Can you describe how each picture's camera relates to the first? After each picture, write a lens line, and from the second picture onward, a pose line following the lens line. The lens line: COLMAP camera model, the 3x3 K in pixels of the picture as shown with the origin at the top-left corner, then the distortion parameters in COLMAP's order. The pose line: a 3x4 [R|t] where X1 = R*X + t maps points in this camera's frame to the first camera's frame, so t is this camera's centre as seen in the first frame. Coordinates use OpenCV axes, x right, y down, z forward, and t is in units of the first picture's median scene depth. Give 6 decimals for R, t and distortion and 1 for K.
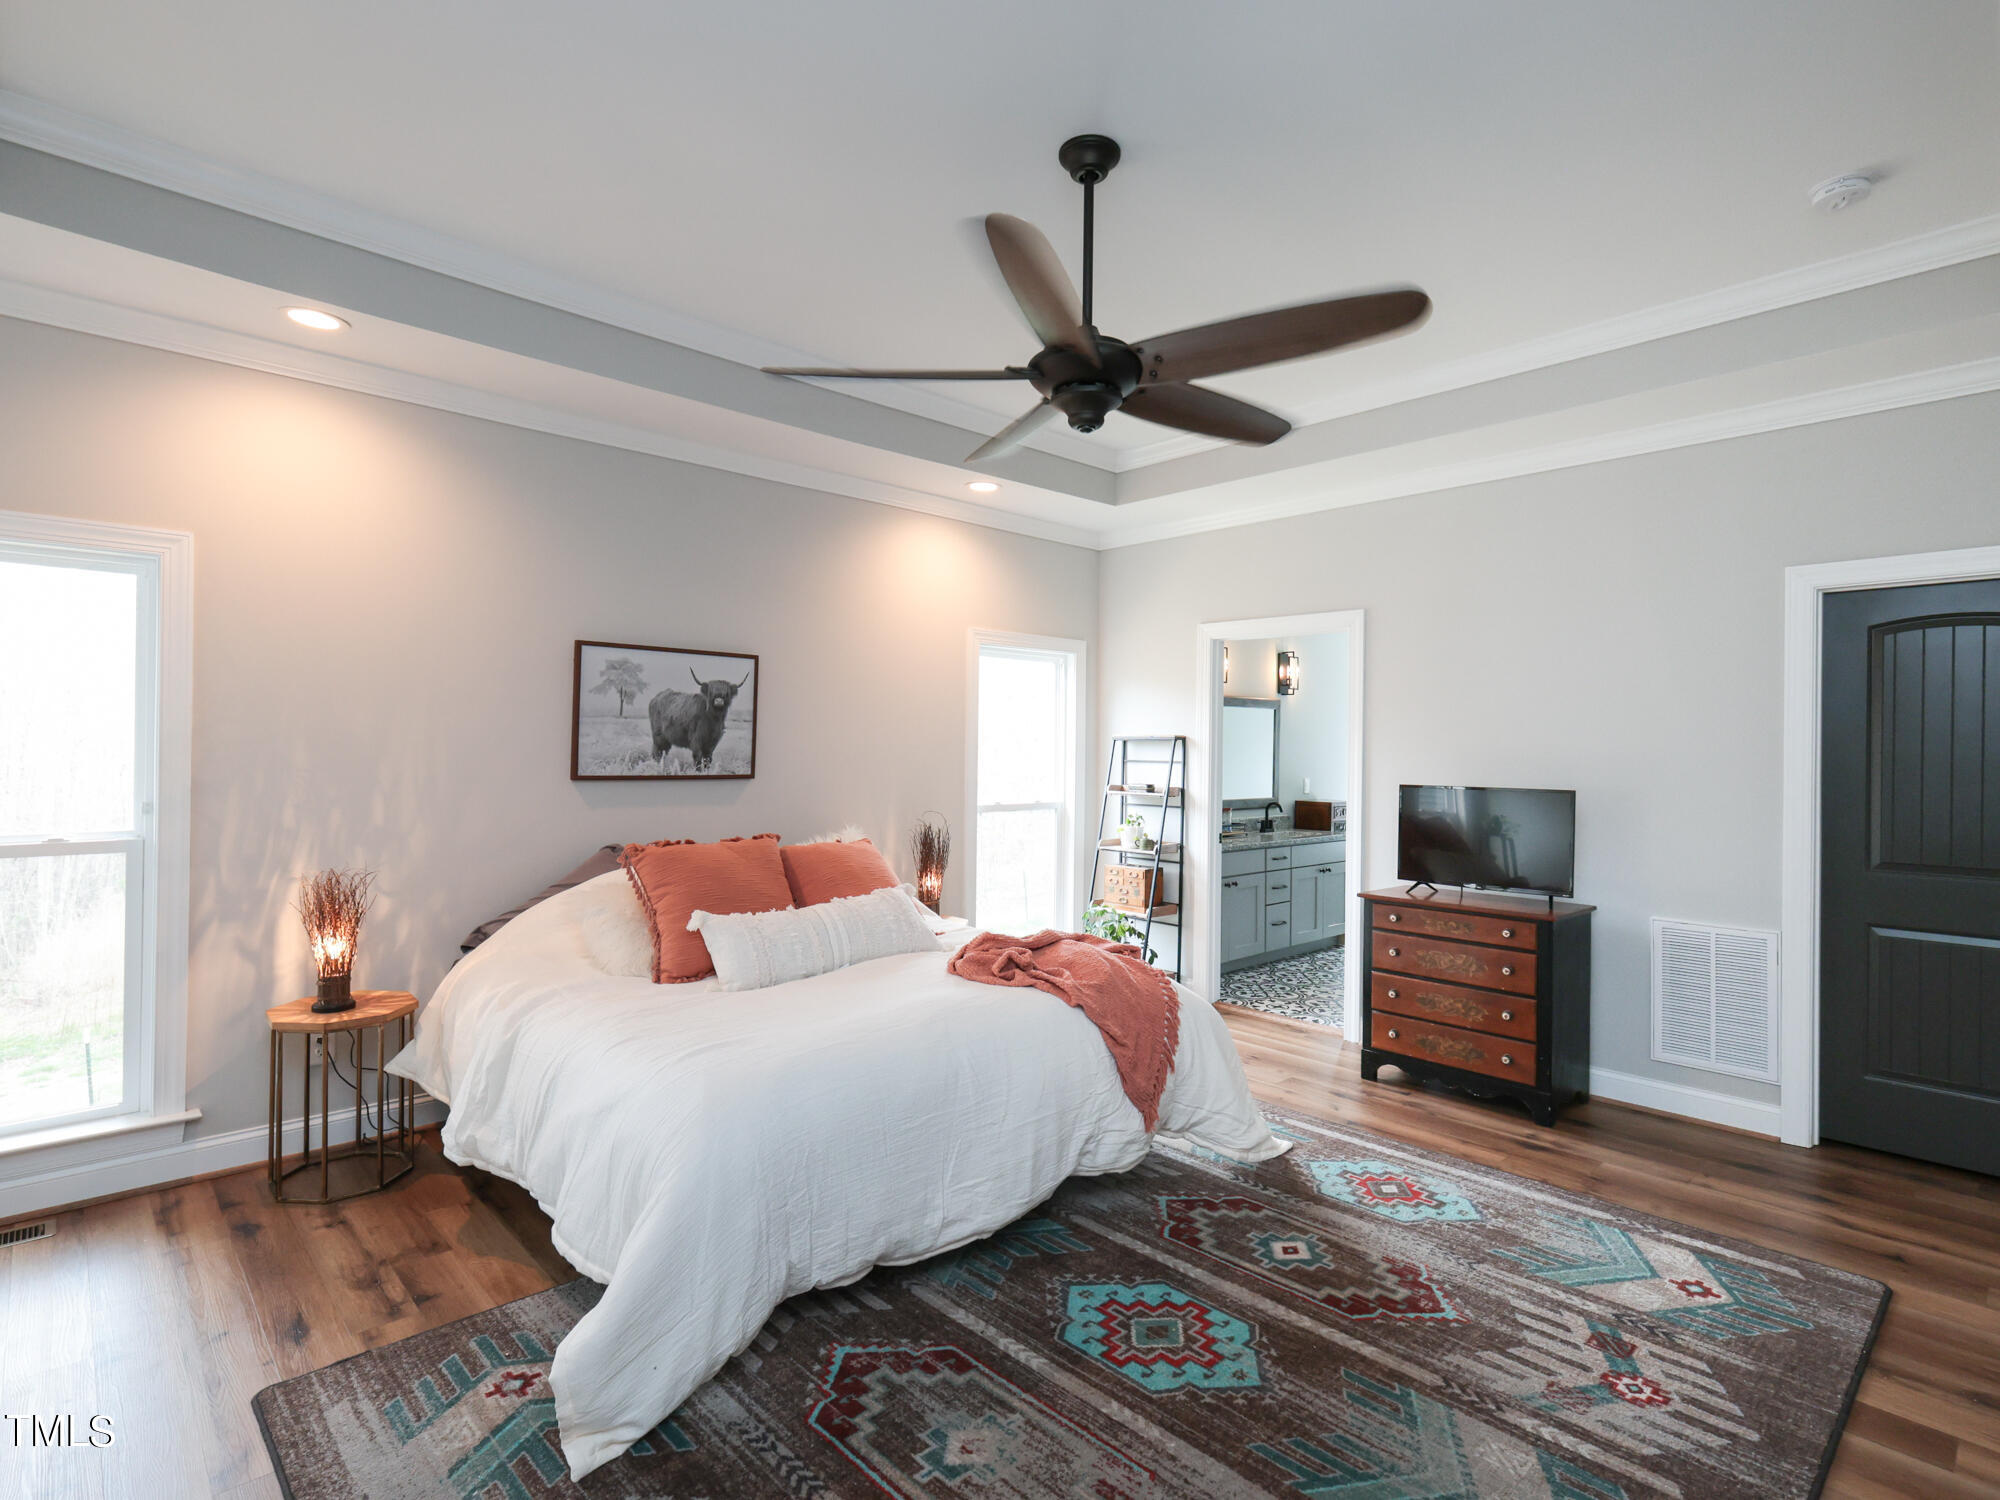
lens RADIAL K [[1028.2, 0, 1000.0], [0, 1028.2, 750.0], [0, 0, 1]] dist [-0.024602, 0.019486]
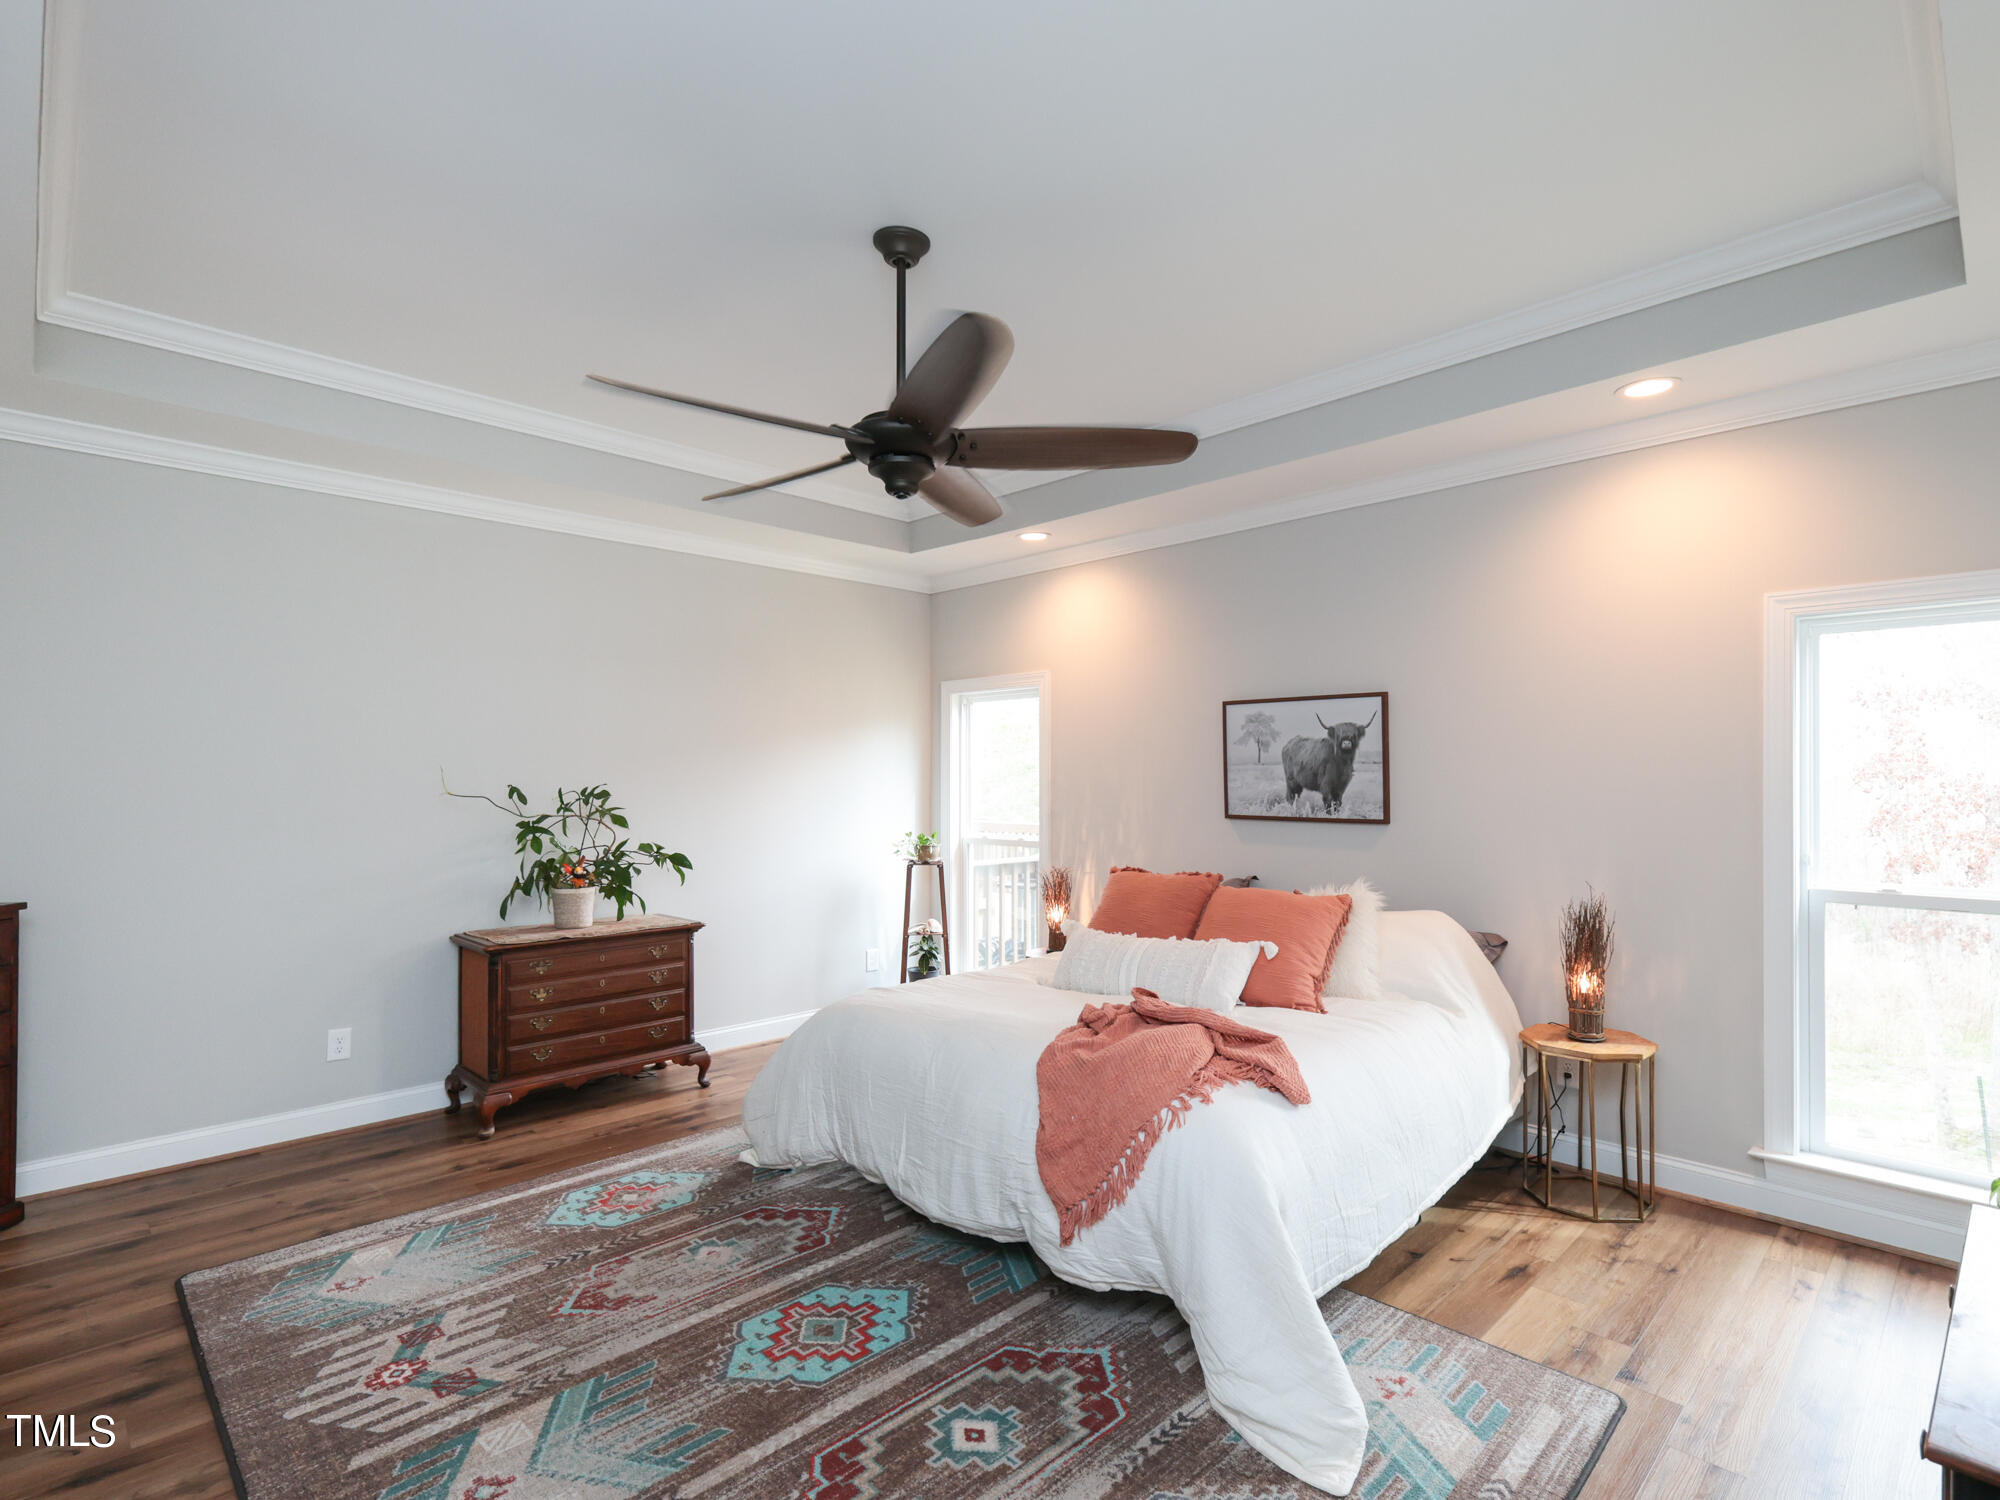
lens RADIAL K [[1016.0, 0, 1000.0], [0, 1016.0, 750.0], [0, 0, 1]] dist [-0.002921, -0.001024]
pose [[0.007360, -0.045022, -0.998959, 0.951421], [-0.007663, 0.998954, -0.045079, 0.006674], [0.999944, 0.007987, 0.007007, 0.896148]]
